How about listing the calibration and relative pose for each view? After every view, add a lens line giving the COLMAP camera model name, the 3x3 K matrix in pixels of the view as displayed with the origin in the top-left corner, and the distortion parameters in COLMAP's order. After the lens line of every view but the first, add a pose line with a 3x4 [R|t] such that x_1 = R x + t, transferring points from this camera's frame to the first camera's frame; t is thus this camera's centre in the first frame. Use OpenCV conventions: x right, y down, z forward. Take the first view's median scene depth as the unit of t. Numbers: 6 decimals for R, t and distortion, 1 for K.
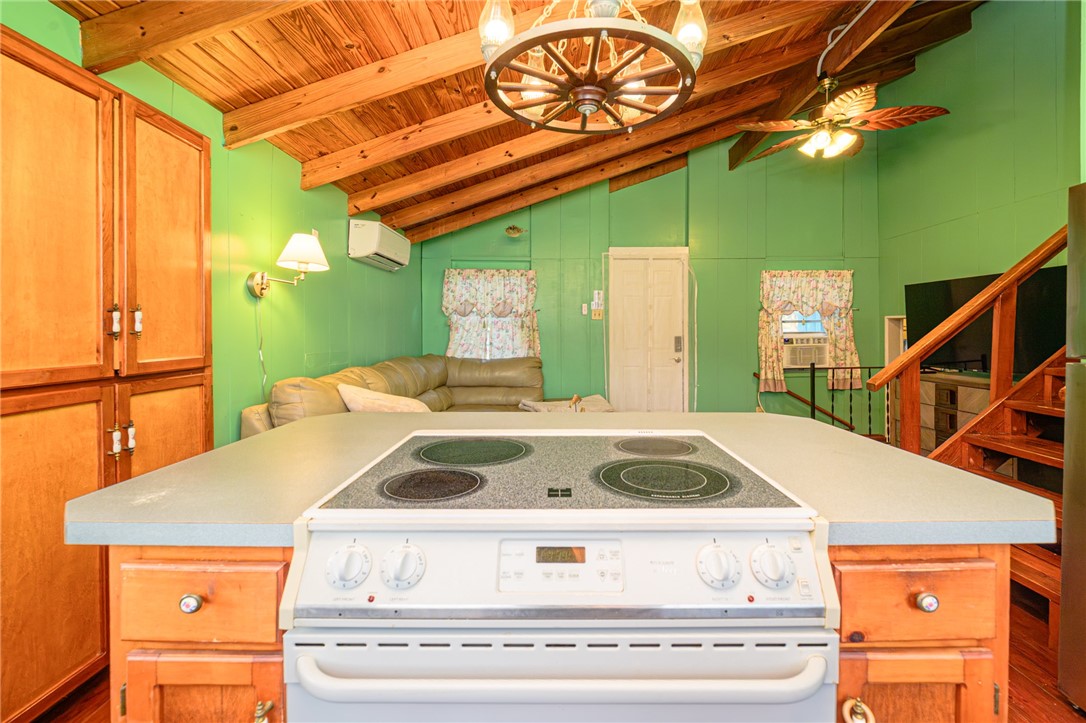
lens RADIAL K [[443.6, 0, 541.5], [0, 443.6, 330.4], [0, 0, 1]] dist [-0.000701, -0.000086]
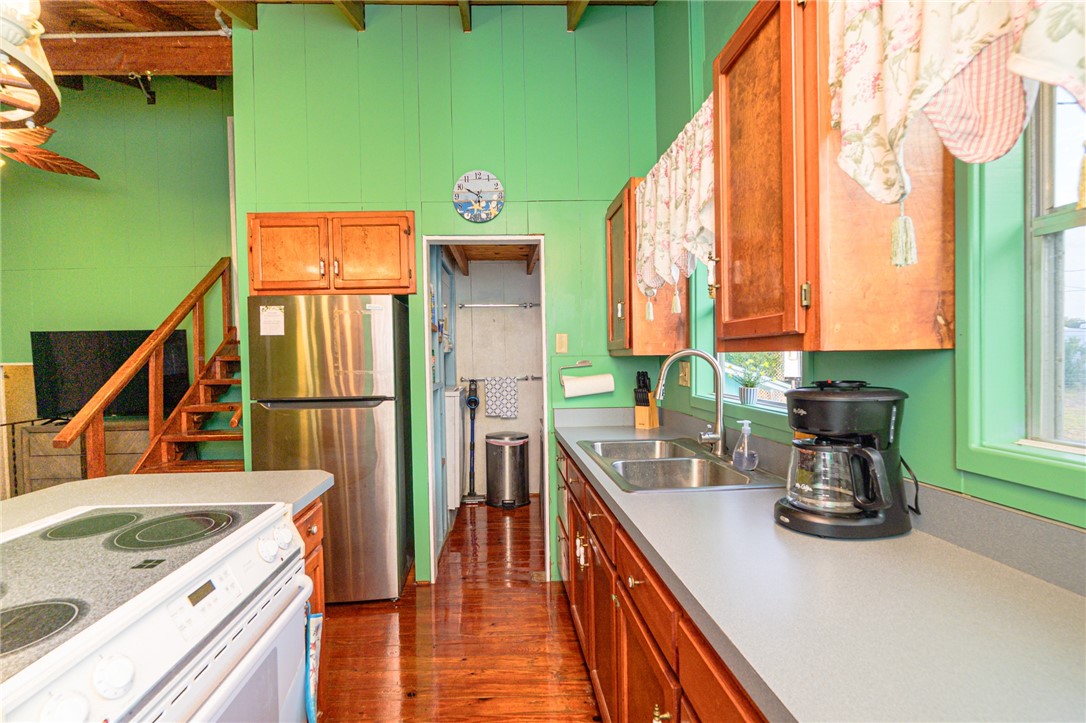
lens RADIAL K [[456.4, 0, 543.0], [0, 456.4, 361.5], [0, 0, 1]] dist [-0.001851, -0.000106]
pose [[-0.086465, 0.004184, 0.996246, -0.477901], [0.015997, 0.999868, -0.002811, -0.047181], [-0.996126, 0.015694, -0.086521, 0.050447]]
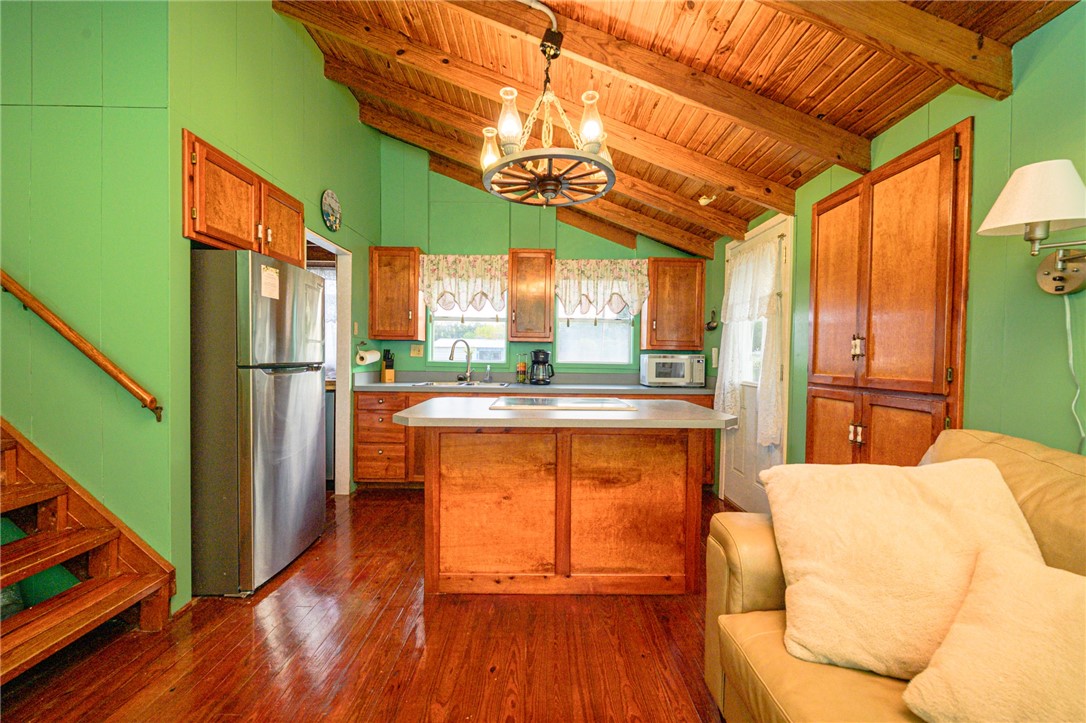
lens RADIAL K [[428.9, 0, 544.6], [0, 428.9, 364.1], [0, 0, 1]] dist [-0.005031, 0.000168]
pose [[-0.997857, -0.001336, -0.065423, 0.082756], [-0.002606, 0.999810, 0.019331, 0.008199], [0.065385, 0.019460, -0.997670, 1.597210]]
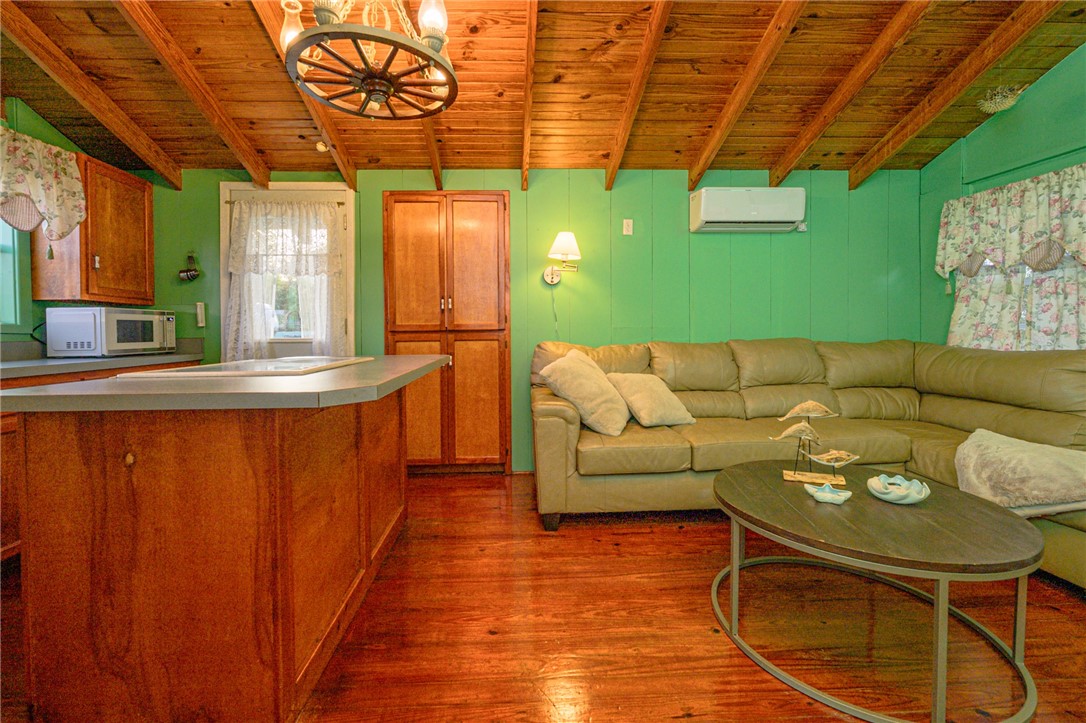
lens RADIAL K [[446.1, 0, 529.8], [0, 446.1, 341.5], [0, 0, 1]] dist [-0.004034, 0.000105]
pose [[0.086037, 0.030590, -0.995822, 0.835790], [0.010527, 0.999445, 0.031611, 0.066997], [0.996236, -0.013203, 0.085668, 0.861858]]
